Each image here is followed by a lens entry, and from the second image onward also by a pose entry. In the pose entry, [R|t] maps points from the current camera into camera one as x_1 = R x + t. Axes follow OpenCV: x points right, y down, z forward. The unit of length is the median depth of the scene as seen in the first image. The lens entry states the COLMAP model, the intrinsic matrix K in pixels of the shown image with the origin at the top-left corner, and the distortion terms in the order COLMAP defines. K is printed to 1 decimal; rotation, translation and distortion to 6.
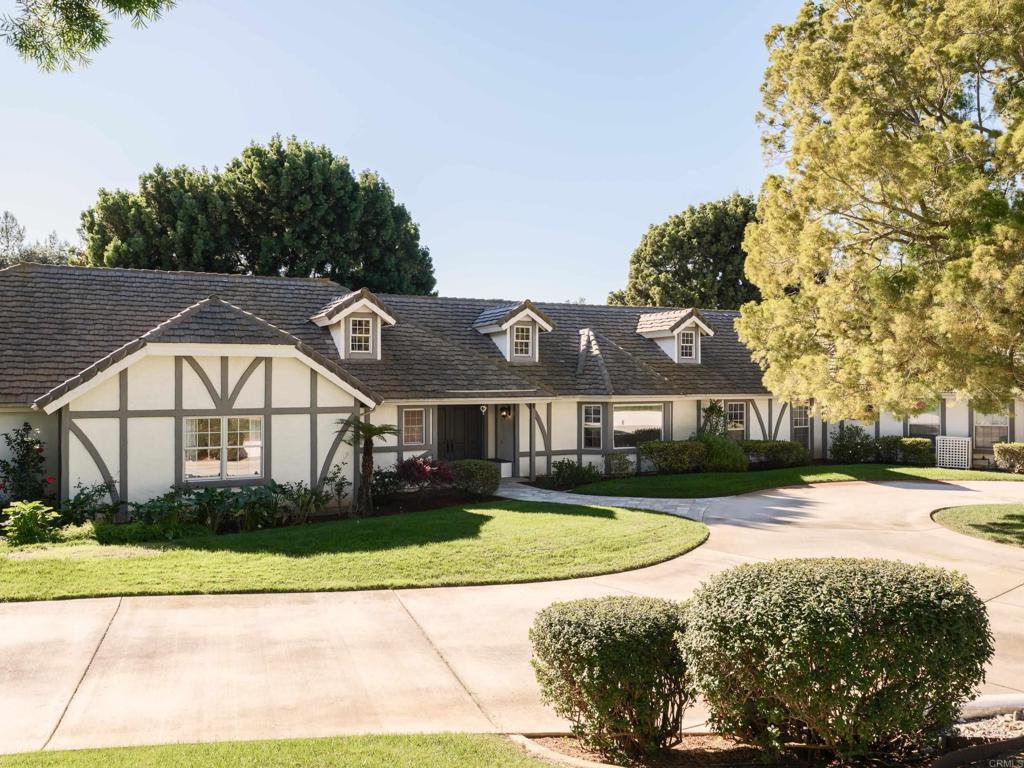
lens RADIAL K [[838.0, 0, 511.4], [0, 838.0, 381.7], [0, 0, 1]] dist [0.011451, -0.020816]
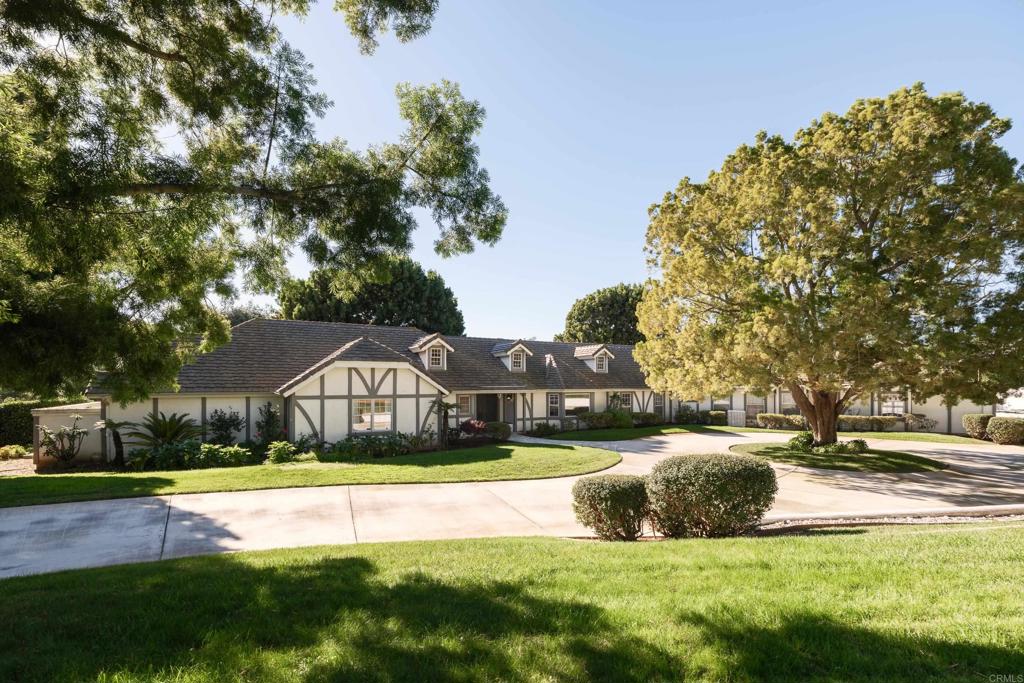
lens RADIAL K [[471.3, 0, 505.5], [0, 471.3, 378.2], [0, 0, 1]] dist [0.000477, 0.000276]
pose [[0.998965, 0.003082, 0.045387, -0.088728], [-0.002589, 0.999937, -0.010935, 0.005201], [-0.045418, 0.010806, 0.998910, -0.106048]]
